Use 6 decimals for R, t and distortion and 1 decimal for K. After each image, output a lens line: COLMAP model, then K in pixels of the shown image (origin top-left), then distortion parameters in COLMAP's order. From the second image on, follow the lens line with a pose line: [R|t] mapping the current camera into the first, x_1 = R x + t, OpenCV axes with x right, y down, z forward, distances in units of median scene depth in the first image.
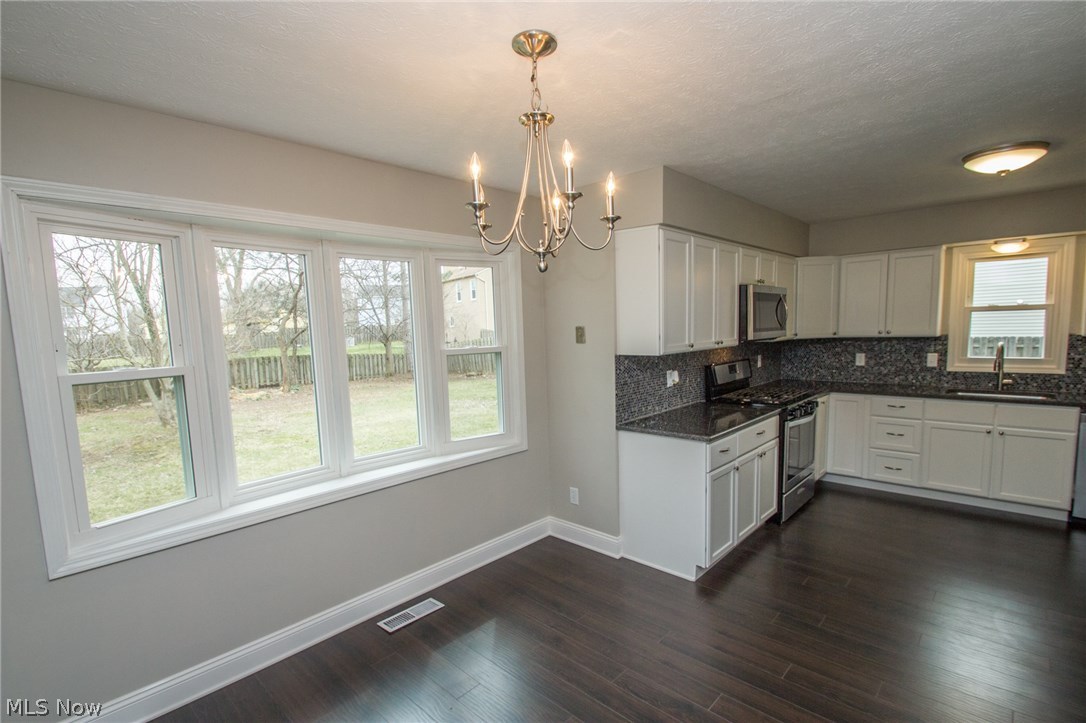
lens RADIAL K [[508.8, 0, 551.2], [0, 508.8, 385.4], [0, 0, 1]] dist [0.014863, -0.019394]
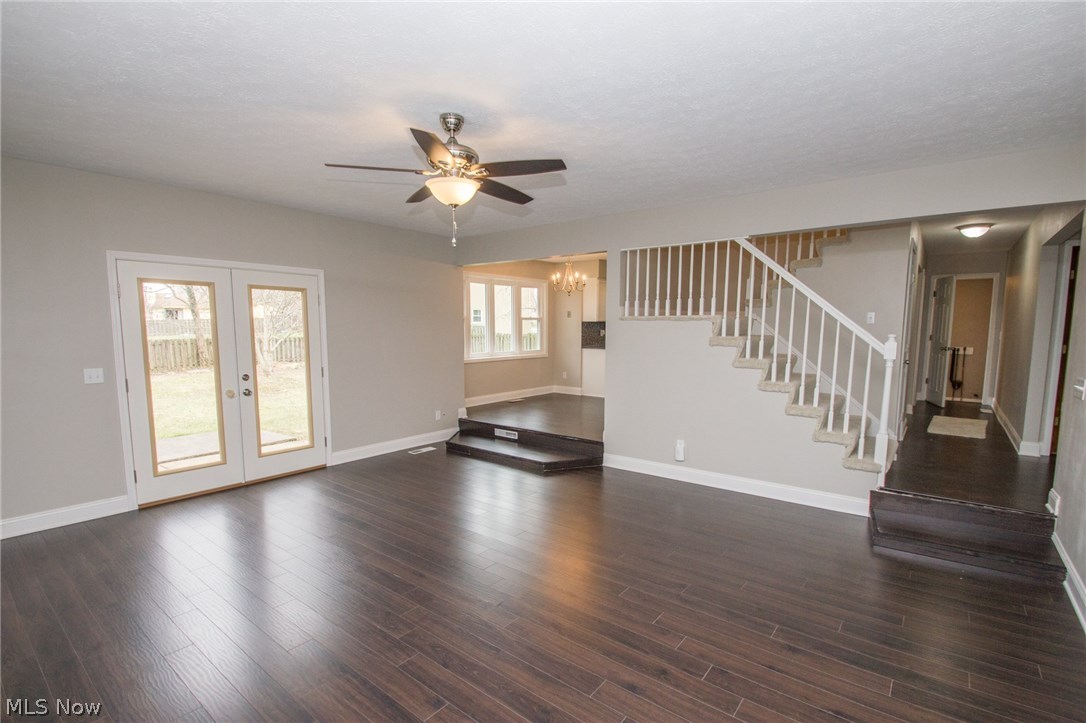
lens RADIAL K [[508.8, 0, 551.2], [0, 508.8, 385.4], [0, 0, 1]] dist [0.014863, -0.019394]
pose [[0.995867, 0.023609, 0.087707, -0.228943], [-0.023863, 0.999714, 0.001850, 0.236901], [-0.087638, -0.003936, 0.996145, -1.458428]]
